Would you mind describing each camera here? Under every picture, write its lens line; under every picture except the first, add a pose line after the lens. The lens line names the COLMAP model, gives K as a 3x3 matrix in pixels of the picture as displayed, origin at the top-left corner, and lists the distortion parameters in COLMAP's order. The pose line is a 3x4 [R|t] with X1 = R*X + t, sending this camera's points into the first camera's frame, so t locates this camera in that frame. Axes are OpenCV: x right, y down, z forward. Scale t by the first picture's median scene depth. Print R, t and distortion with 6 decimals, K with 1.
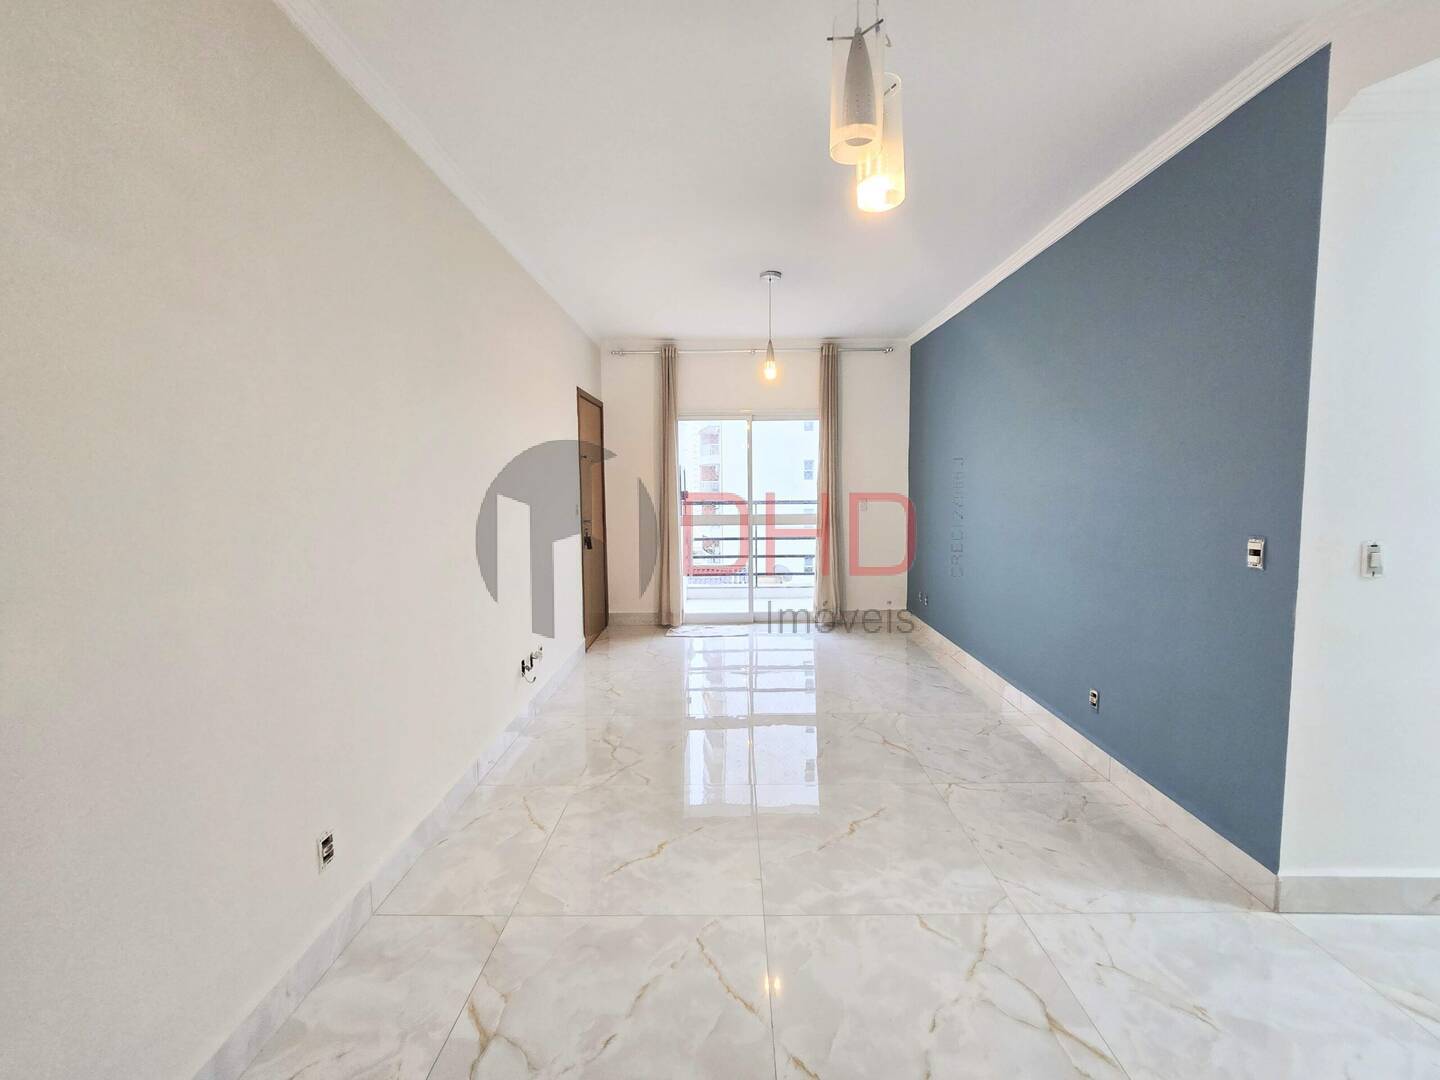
lens RADIAL K [[592.8, 0, 725.6], [0, 592.8, 525.1], [0, 0, 1]] dist [-0.003328, -0.000614]
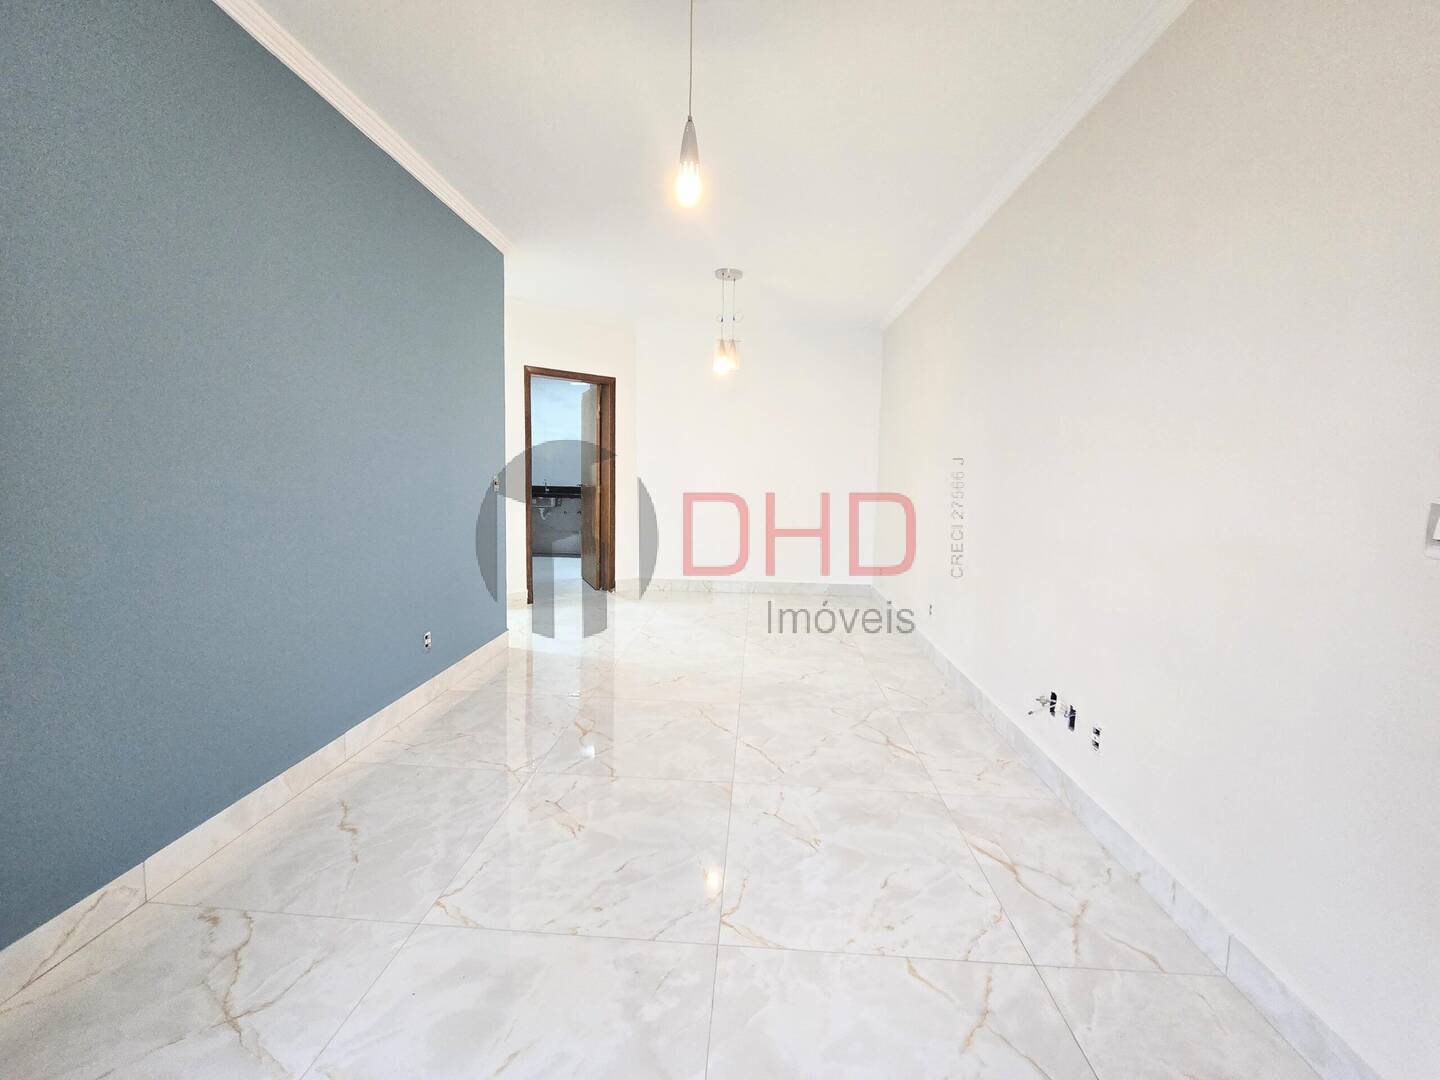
lens RADIAL K [[592.8, 0, 725.6], [0, 592.8, 525.1], [0, 0, 1]] dist [-0.003328, -0.000614]
pose [[-0.998418, -0.029685, 0.047755, 0.030045], [-0.021489, 0.986259, 0.163805, -0.095552], [-0.051961, 0.162520, -0.985336, 1.886571]]
